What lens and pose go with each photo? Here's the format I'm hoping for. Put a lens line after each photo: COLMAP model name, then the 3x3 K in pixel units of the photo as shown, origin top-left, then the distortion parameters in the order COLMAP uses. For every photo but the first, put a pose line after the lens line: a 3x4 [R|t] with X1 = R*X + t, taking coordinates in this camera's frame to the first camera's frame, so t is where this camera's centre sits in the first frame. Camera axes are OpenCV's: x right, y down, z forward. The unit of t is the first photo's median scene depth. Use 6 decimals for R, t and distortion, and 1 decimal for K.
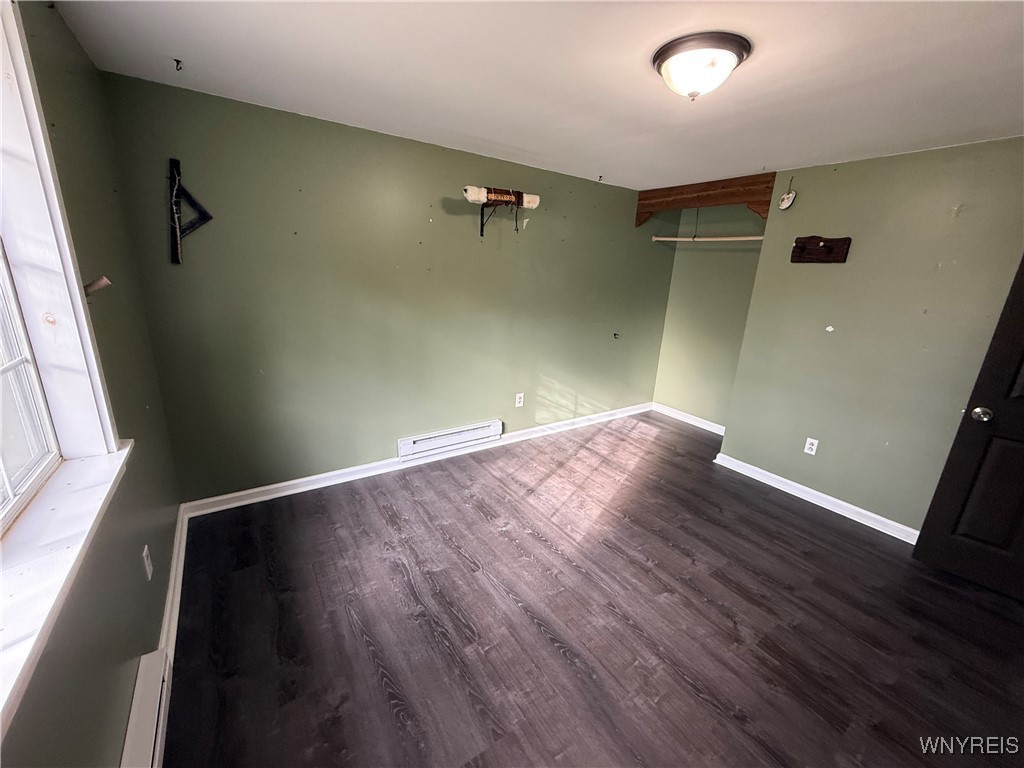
lens RADIAL K [[406.1, 0, 508.7], [0, 406.1, 387.0], [0, 0, 1]] dist [0.001134, 0.000020]
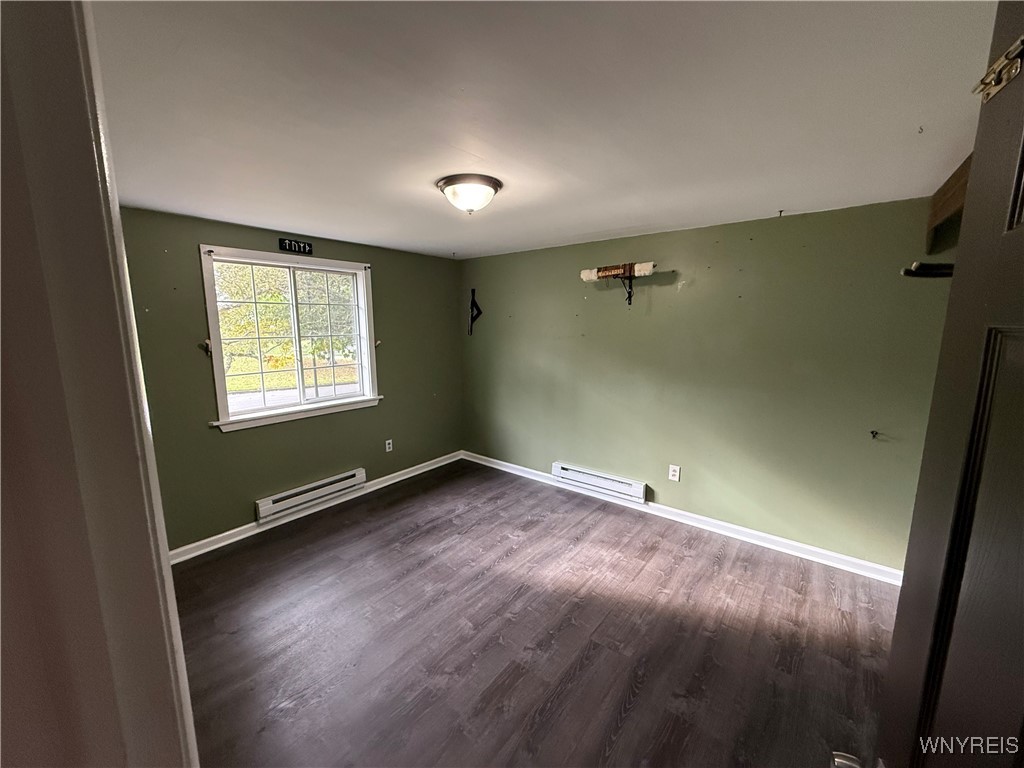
lens RADIAL K [[406.1, 0, 508.7], [0, 406.1, 387.0], [0, 0, 1]] dist [0.001134, 0.000020]
pose [[0.297443, 0.105462, -0.948897, 1.096371], [-0.250982, 0.967561, 0.028863, -0.125851], [0.921160, 0.229571, 0.314263, 0.485507]]
